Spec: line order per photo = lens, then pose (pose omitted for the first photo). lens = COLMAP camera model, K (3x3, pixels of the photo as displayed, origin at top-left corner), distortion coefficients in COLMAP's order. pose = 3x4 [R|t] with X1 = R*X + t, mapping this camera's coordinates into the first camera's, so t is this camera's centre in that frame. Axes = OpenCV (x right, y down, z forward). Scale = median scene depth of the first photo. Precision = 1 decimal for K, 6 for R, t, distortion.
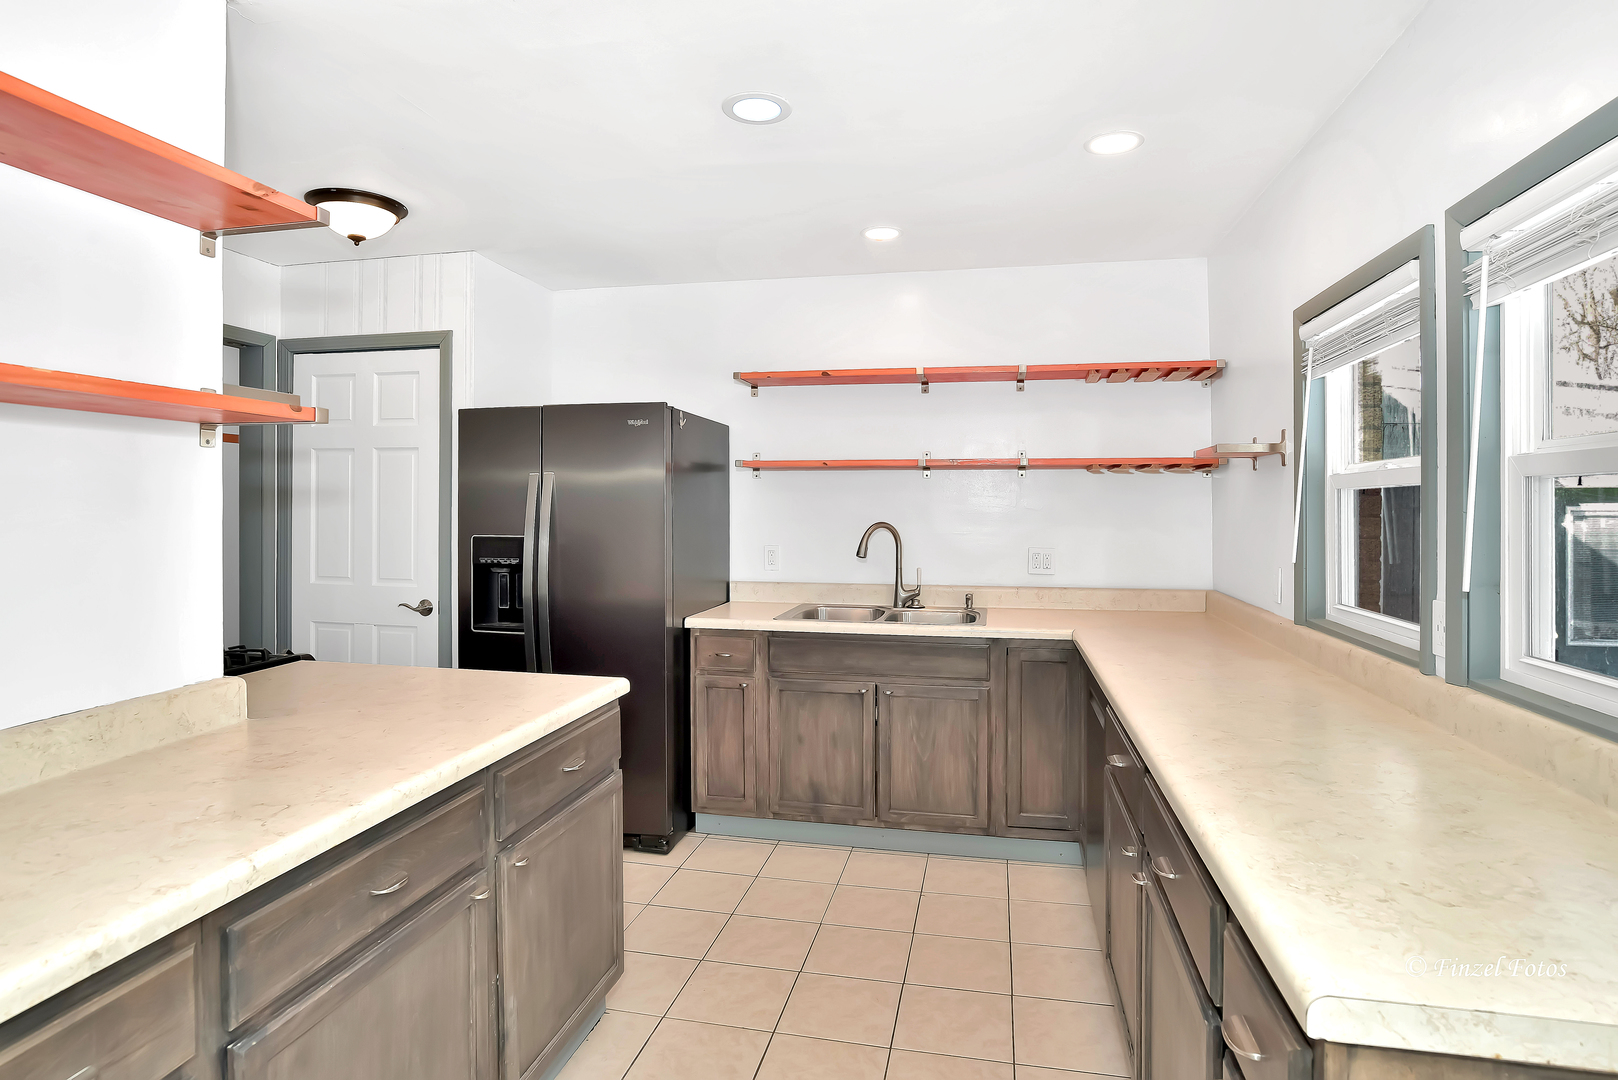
lens RADIAL K [[878.6, 0, 812.7], [0, 878.6, 511.8], [0, 0, 1]] dist [-0.001465, -0.000116]
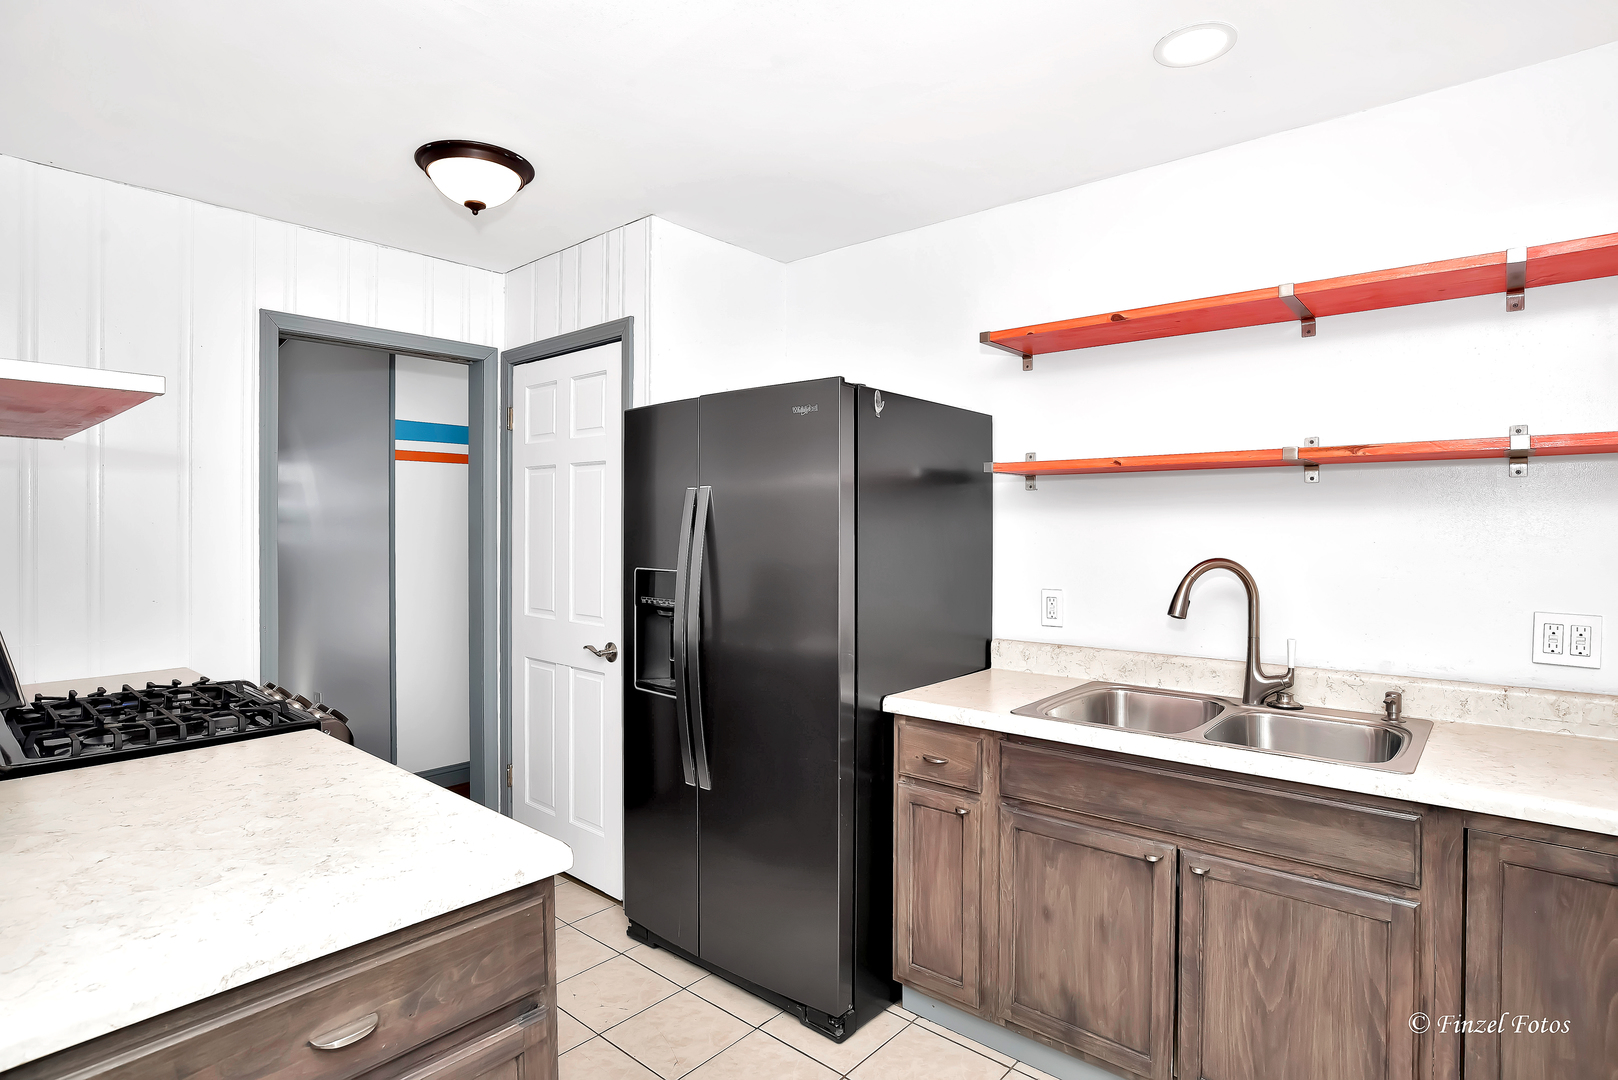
lens RADIAL K [[844.7, 0, 809.0], [0, 844.7, 540.0], [0, 0, 1]] dist [-0.044956, 0.027148]
pose [[0.878646, 0.006044, -0.477436, 0.114170], [-0.003006, 0.999970, 0.007126, -0.004253], [0.477465, -0.004826, 0.878637, 0.405520]]
